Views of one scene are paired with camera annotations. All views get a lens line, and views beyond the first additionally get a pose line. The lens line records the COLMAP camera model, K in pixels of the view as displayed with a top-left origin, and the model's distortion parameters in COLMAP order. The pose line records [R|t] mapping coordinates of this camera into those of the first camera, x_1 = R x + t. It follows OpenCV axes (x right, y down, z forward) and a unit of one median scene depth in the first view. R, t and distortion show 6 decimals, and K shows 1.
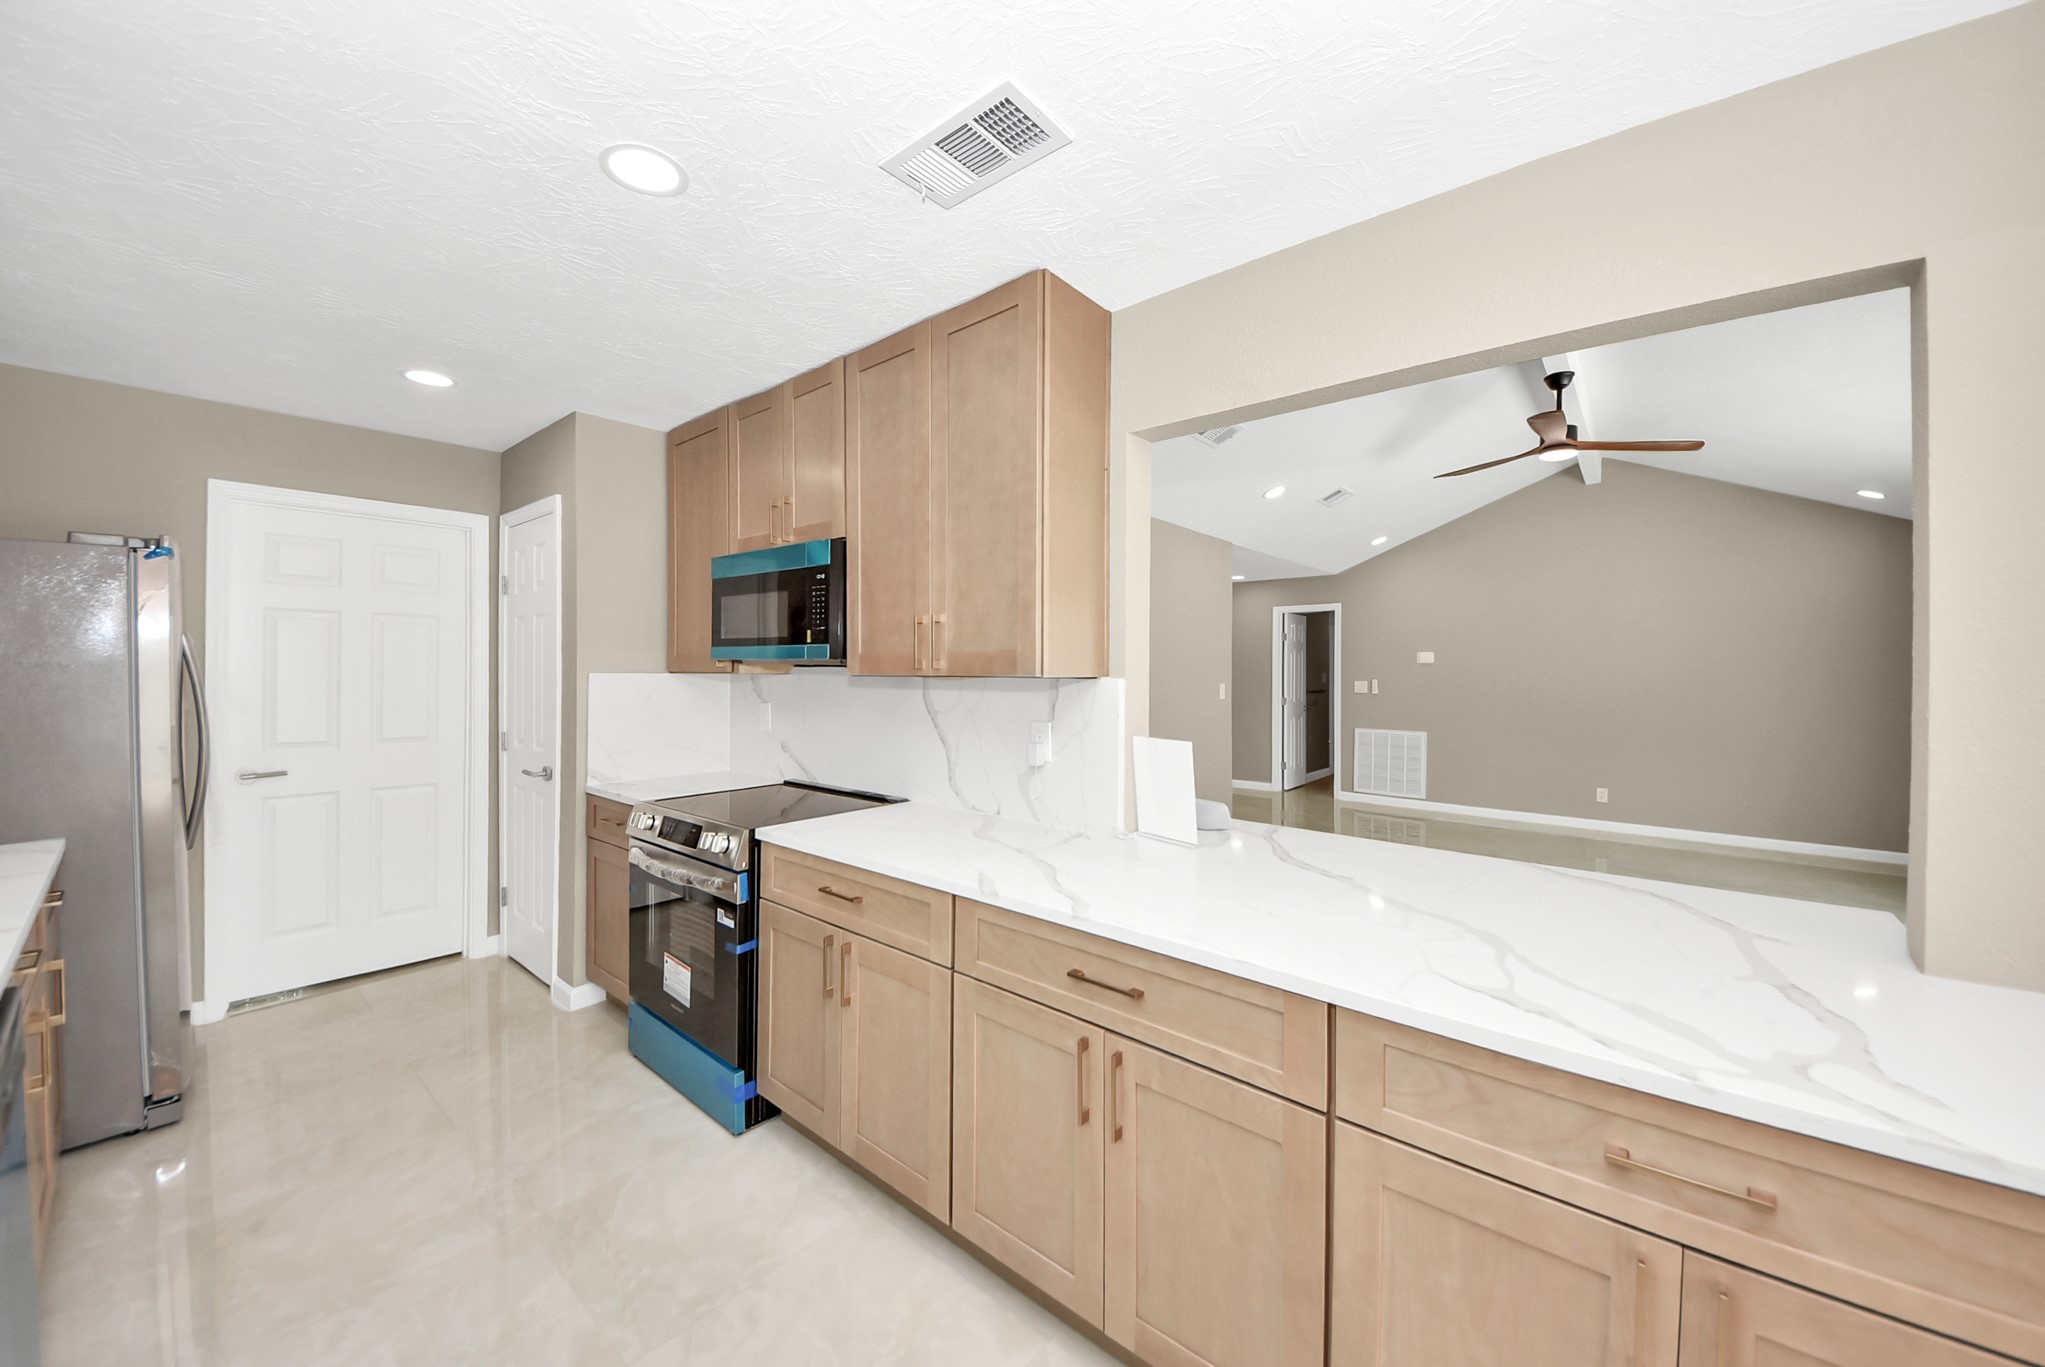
lens RADIAL K [[752.6, 0, 1047.5], [0, 752.6, 672.0], [0, 0, 1]] dist [0.010931, -0.000208]
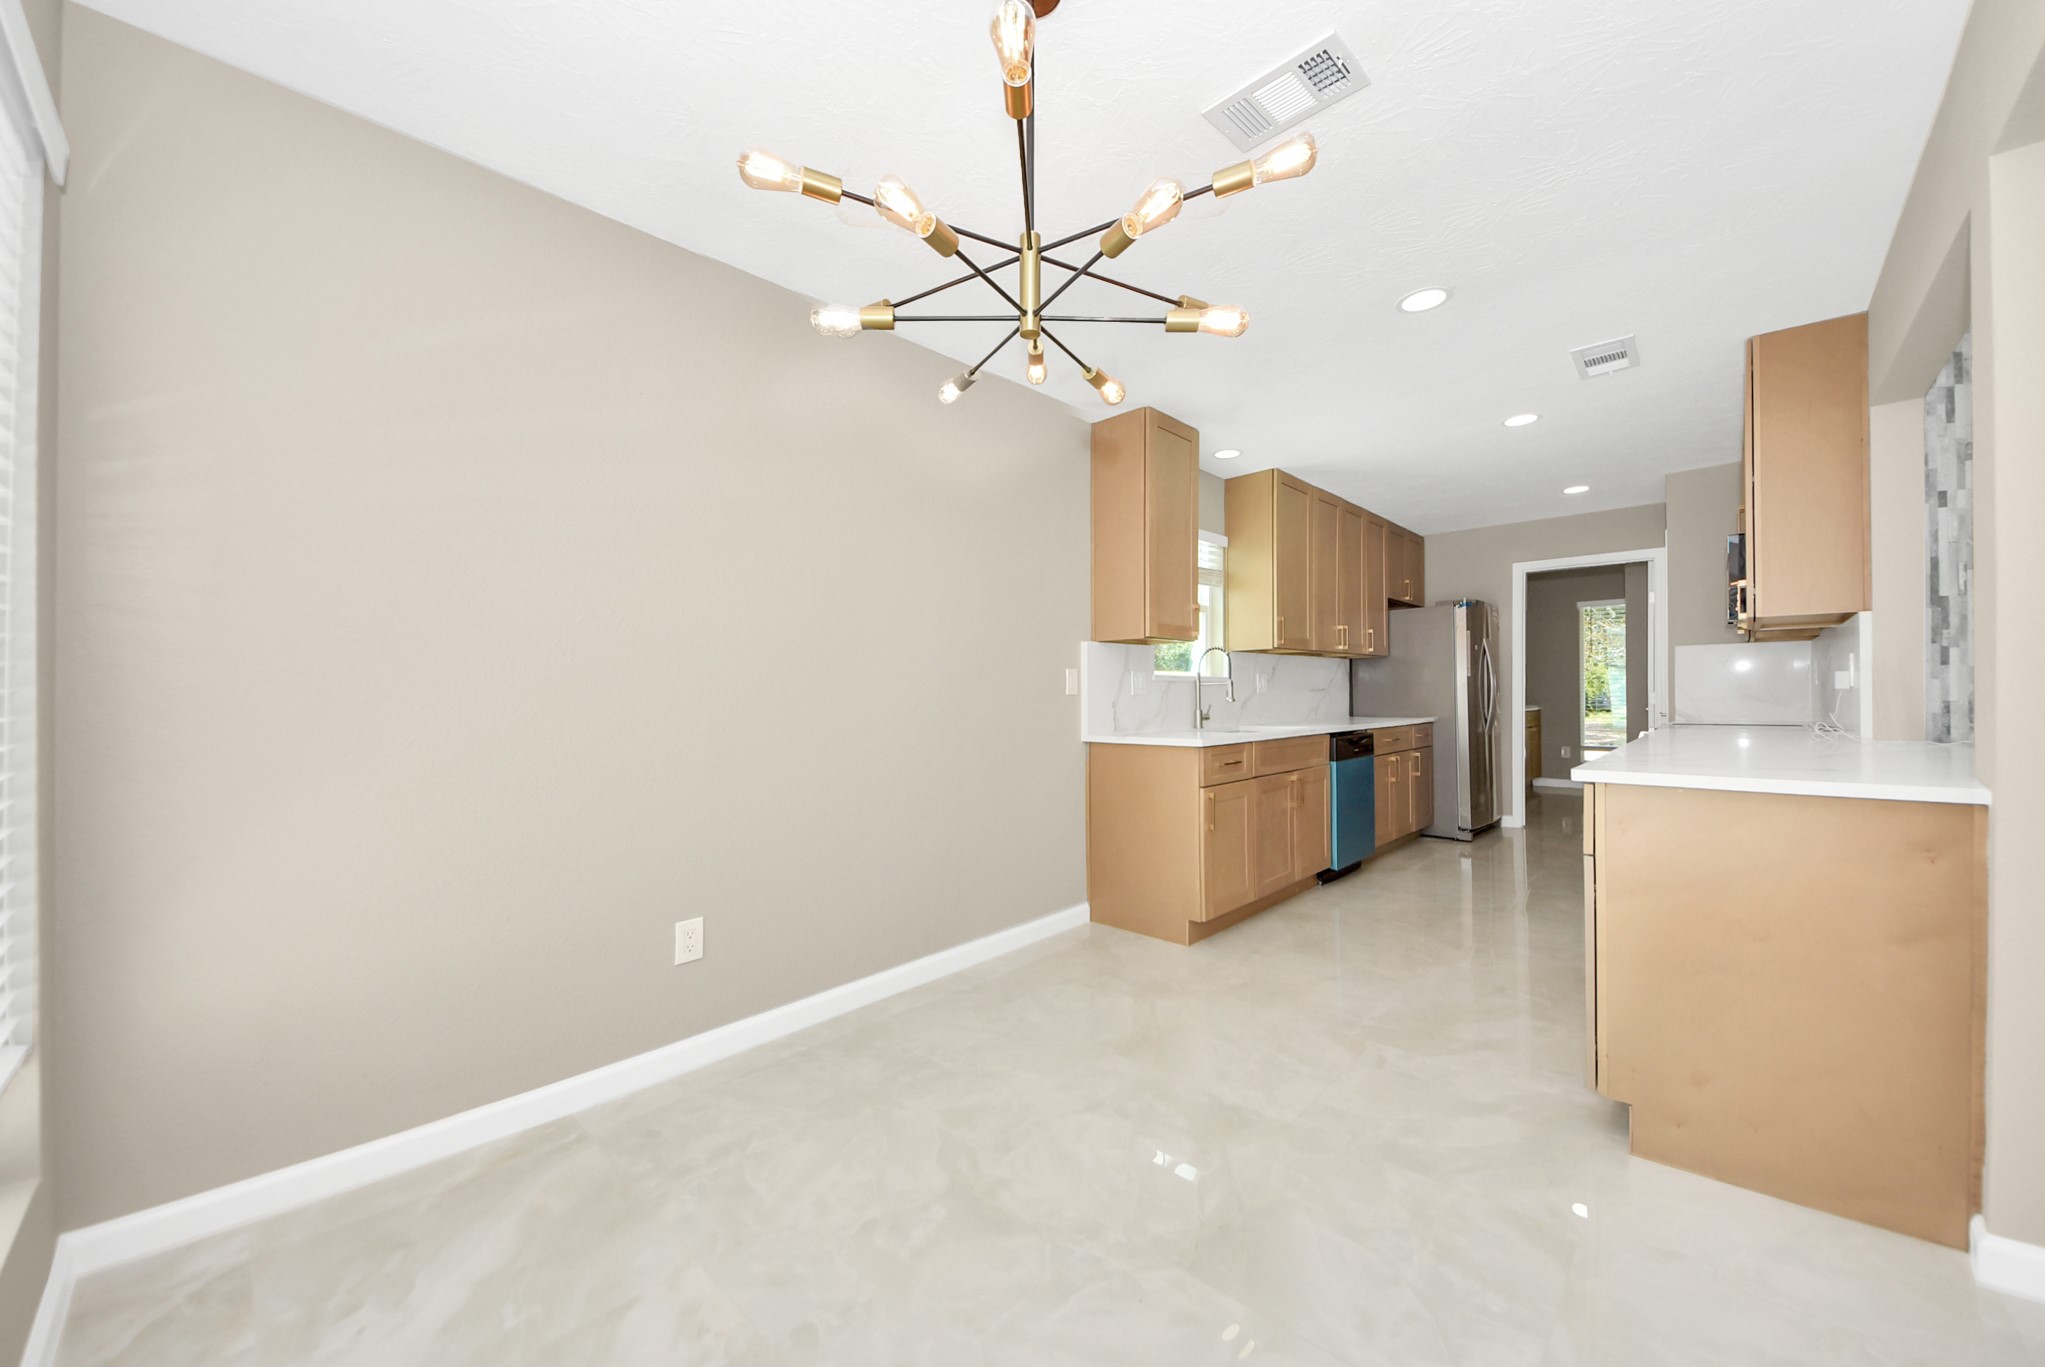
lens RADIAL K [[736.6, 0, 1028.9], [0, 736.6, 695.8], [0, 0, 1]] dist [0.000490, -0.007425]
pose [[-0.055910, -0.004271, -0.998427, 1.054296], [0.010176, 0.999936, -0.004847, 0.107975], [0.998384, -0.010431, -0.055863, -0.224123]]
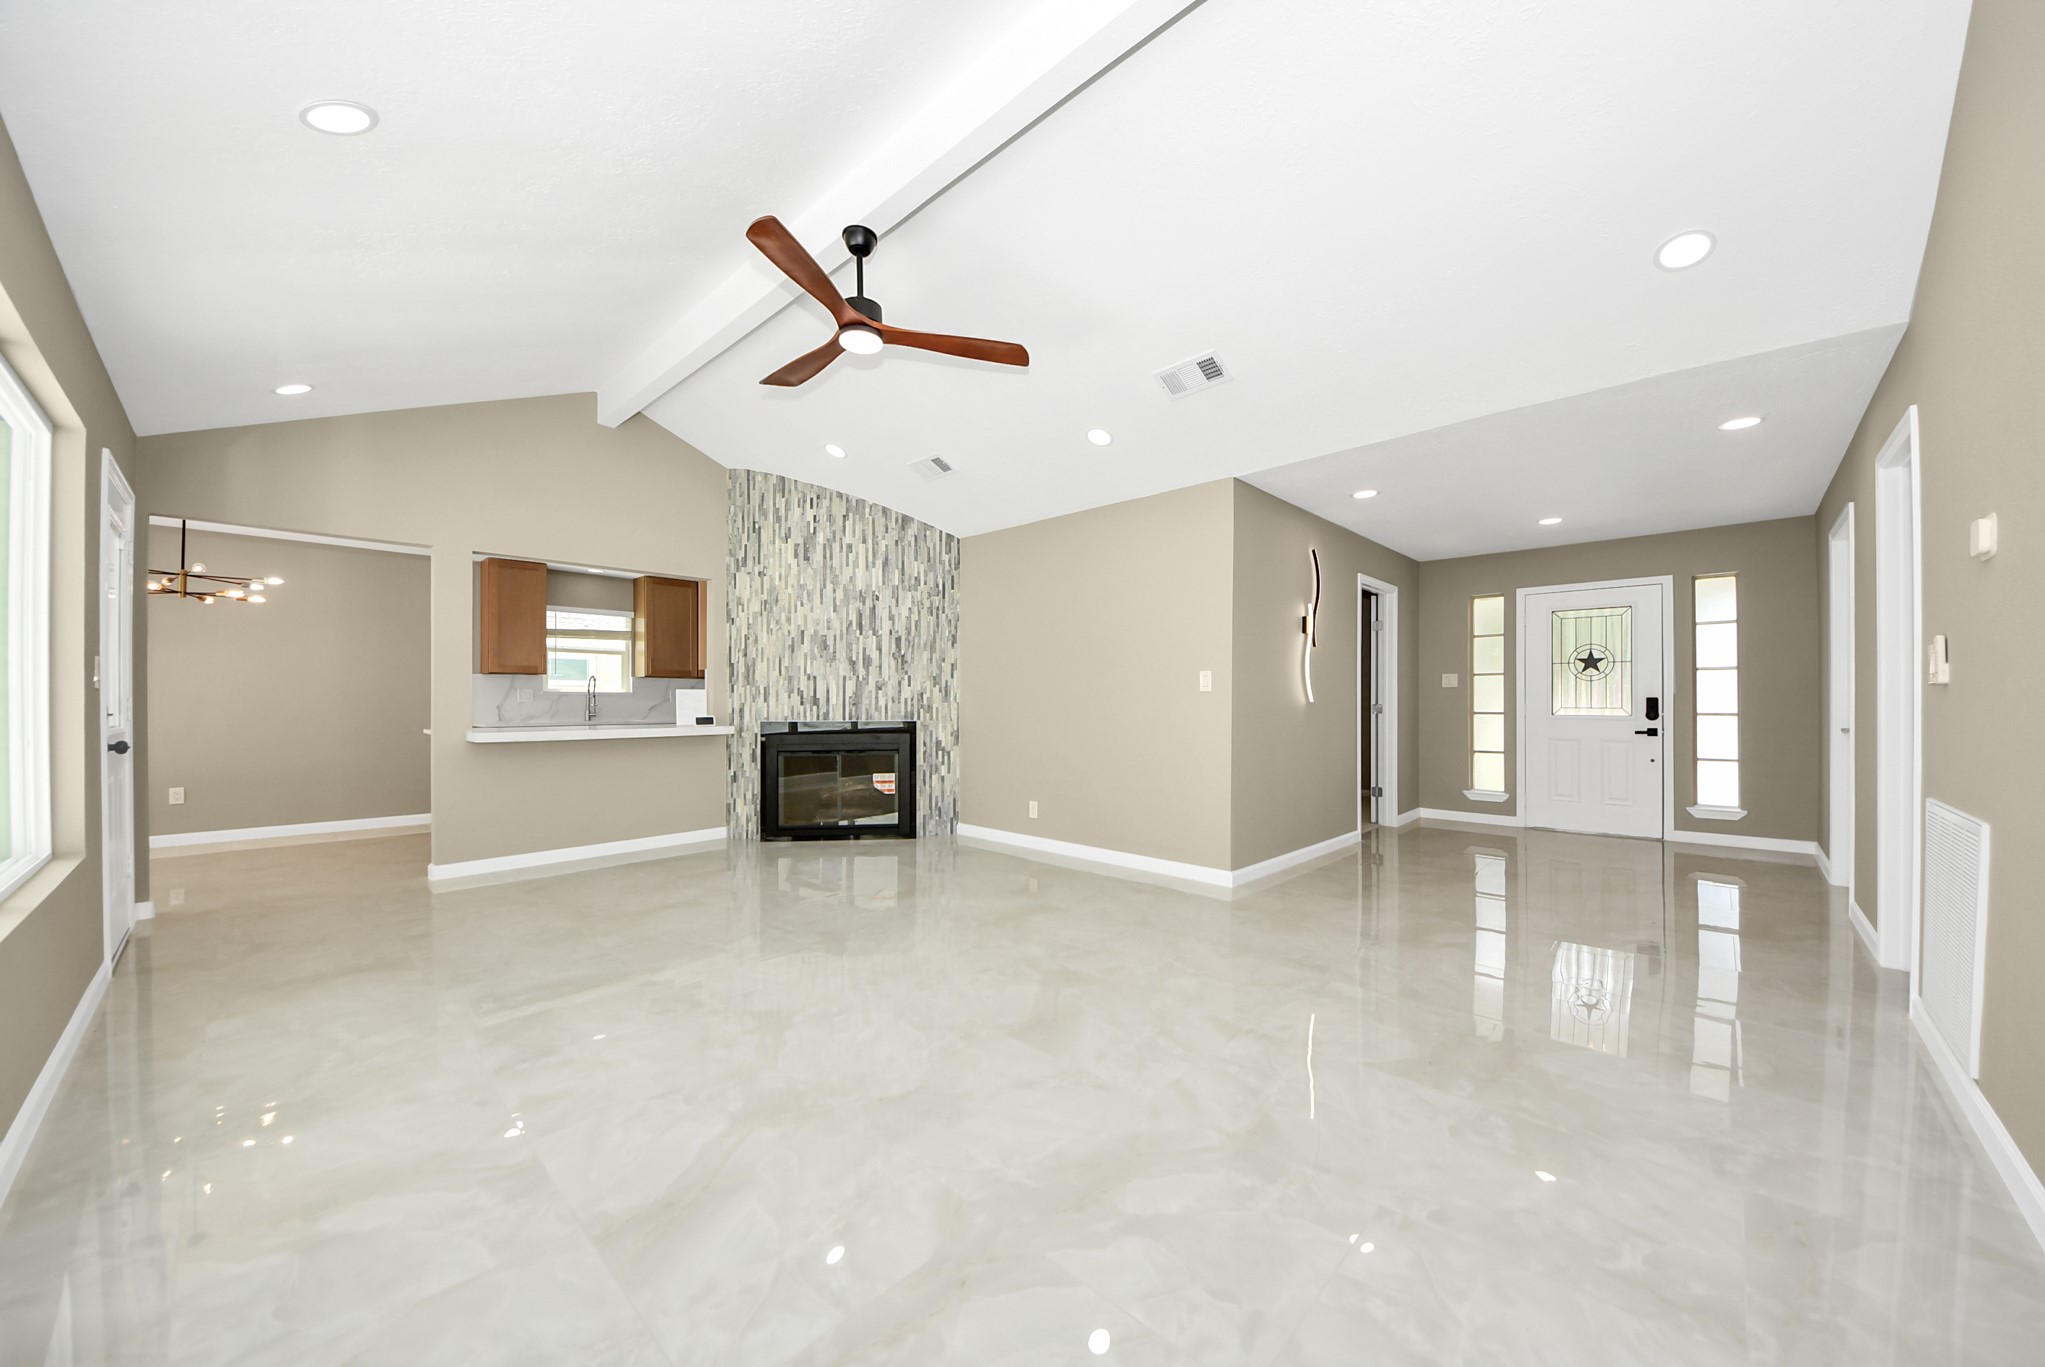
lens RADIAL K [[756.9, 0, 1023.0], [0, 756.9, 699.0], [0, 0, 1]] dist [0.045299, -0.019332]
pose [[-0.056088, -0.004334, -0.998416, 2.266259], [-0.000319, 0.999991, -0.004322, 0.105192], [0.998426, 0.000076, -0.056089, 1.839088]]
